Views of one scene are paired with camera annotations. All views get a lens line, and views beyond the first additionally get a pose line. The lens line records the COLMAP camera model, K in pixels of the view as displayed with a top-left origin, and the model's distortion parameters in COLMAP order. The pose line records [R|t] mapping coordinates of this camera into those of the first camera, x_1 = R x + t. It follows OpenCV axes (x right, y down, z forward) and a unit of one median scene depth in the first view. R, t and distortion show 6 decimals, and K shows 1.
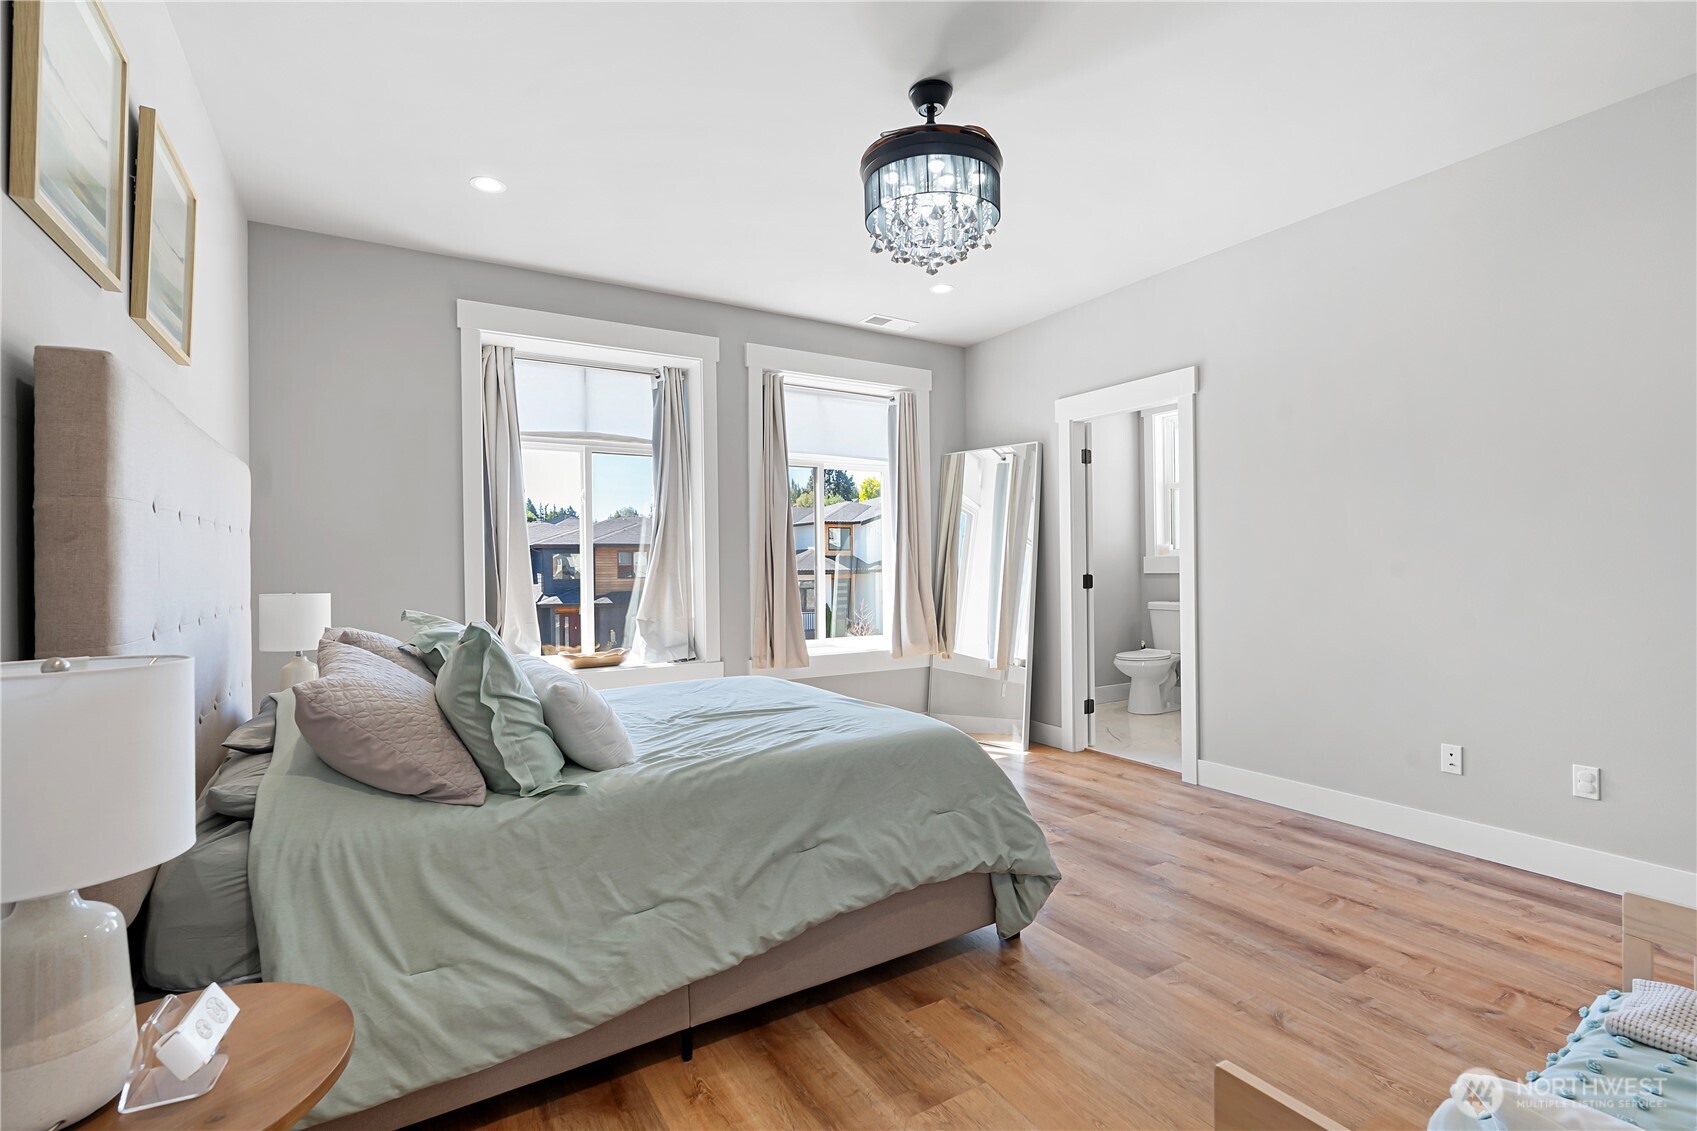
lens RADIAL K [[769.4, 0, 844.8], [0, 769.4, 568.6], [0, 0, 1]] dist [-0.022786, -0.000567]
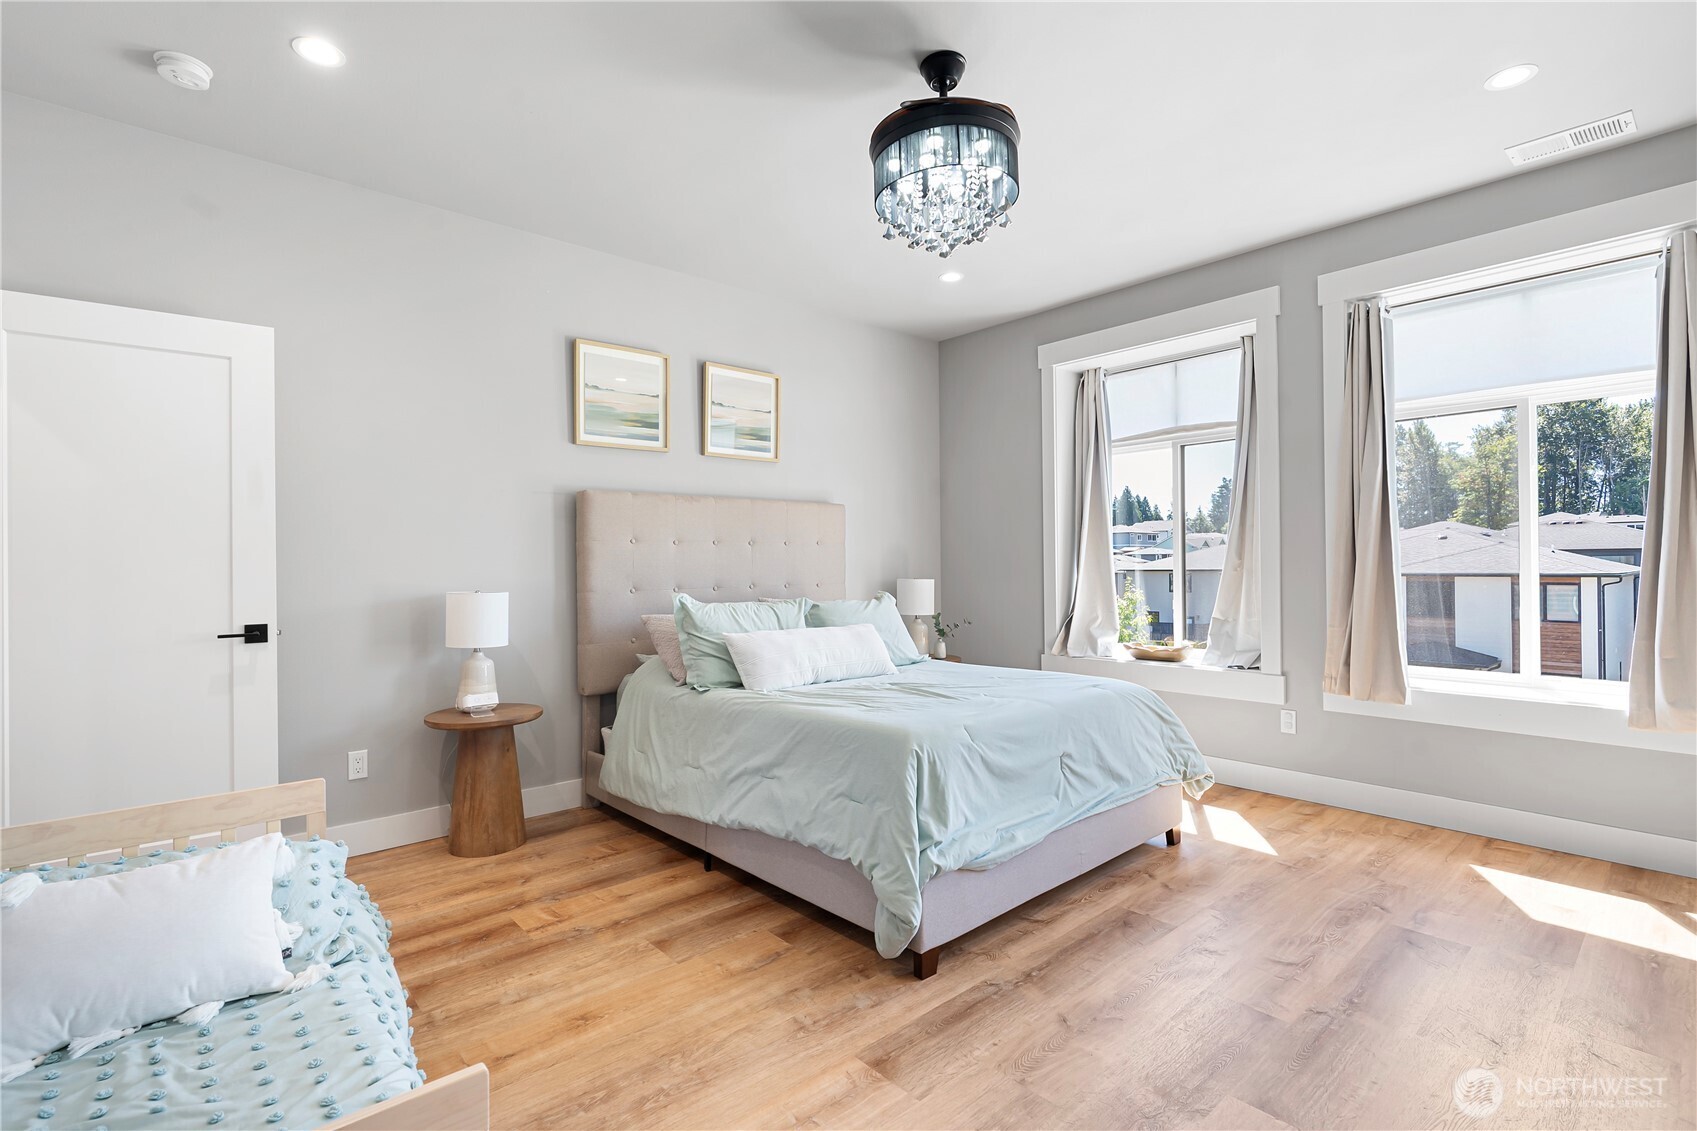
lens RADIAL K [[769.4, 0, 844.8], [0, 769.4, 568.6], [0, 0, 1]] dist [-0.022786, -0.000567]
pose [[0.183211, 0.012577, -0.982993, 0.841352], [0.003283, 0.999905, 0.013405, -0.011196], [0.983068, -0.005683, 0.183152, 0.578825]]
